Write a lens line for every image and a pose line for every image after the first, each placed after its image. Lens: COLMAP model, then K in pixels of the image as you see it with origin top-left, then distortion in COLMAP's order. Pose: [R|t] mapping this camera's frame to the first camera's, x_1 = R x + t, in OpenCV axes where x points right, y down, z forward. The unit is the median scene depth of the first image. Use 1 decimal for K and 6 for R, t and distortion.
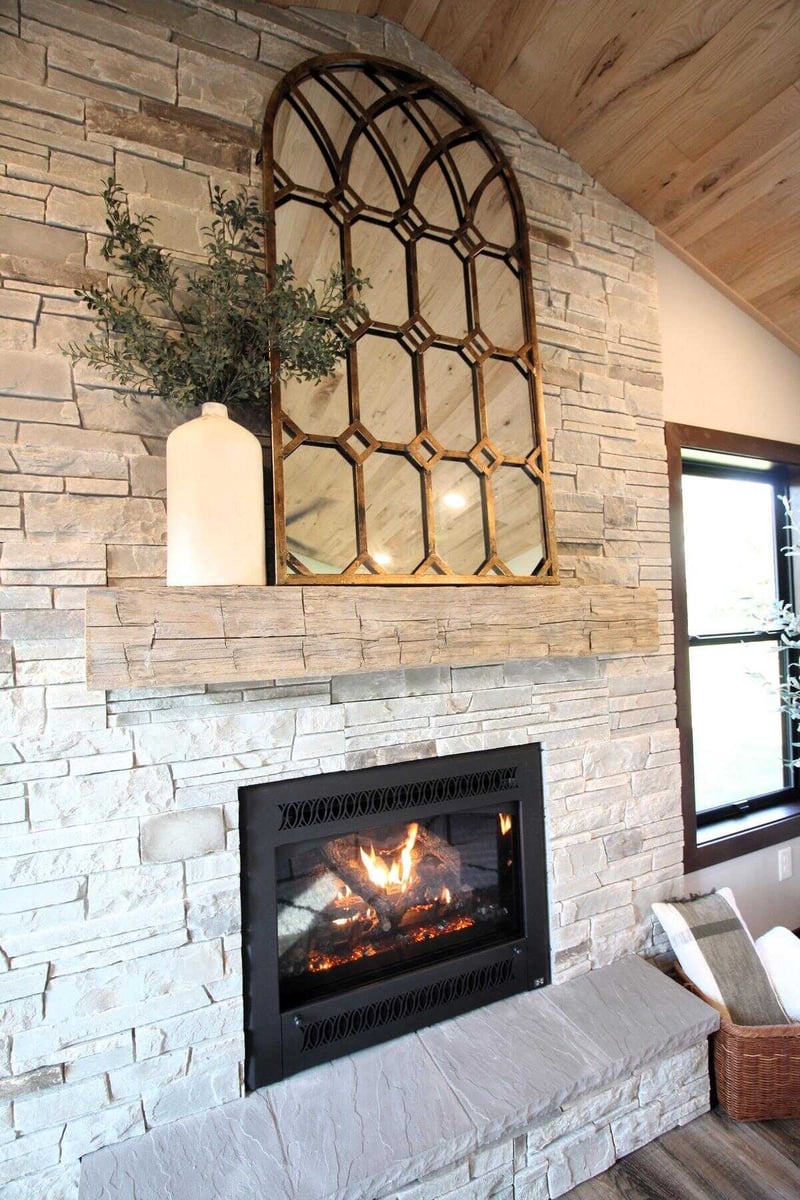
lens RADIAL K [[563.8, 0, 414.3], [0, 563.8, 600.5], [0, 0, 1]] dist [-0.003128, -0.010037]
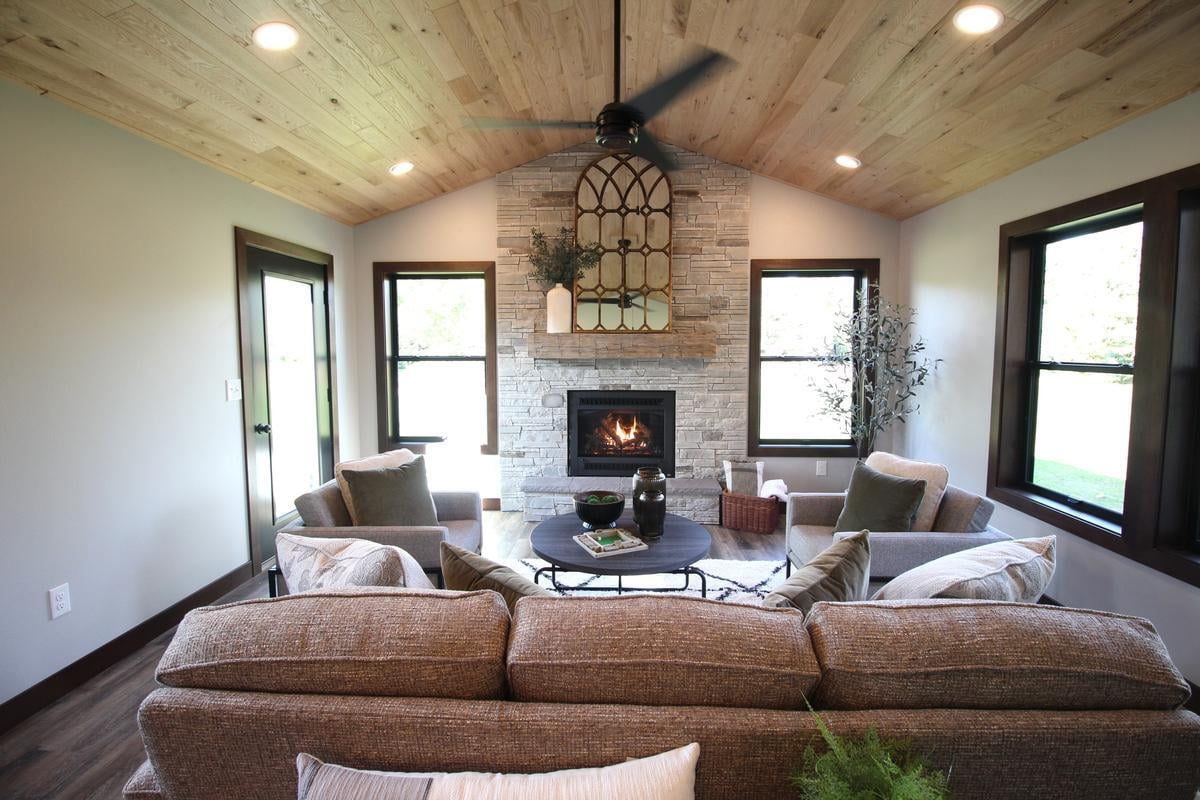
lens RADIAL K [[563.8, 0, 602.3], [0, 563.8, 392.0], [0, 0, 1]] dist [-0.003128, -0.010037]
pose [[0.886388, 0.062967, -0.458641, 1.382000], [-0.013240, 0.993750, 0.110845, -0.046421], [0.462754, -0.092179, 0.881681, -1.849395]]
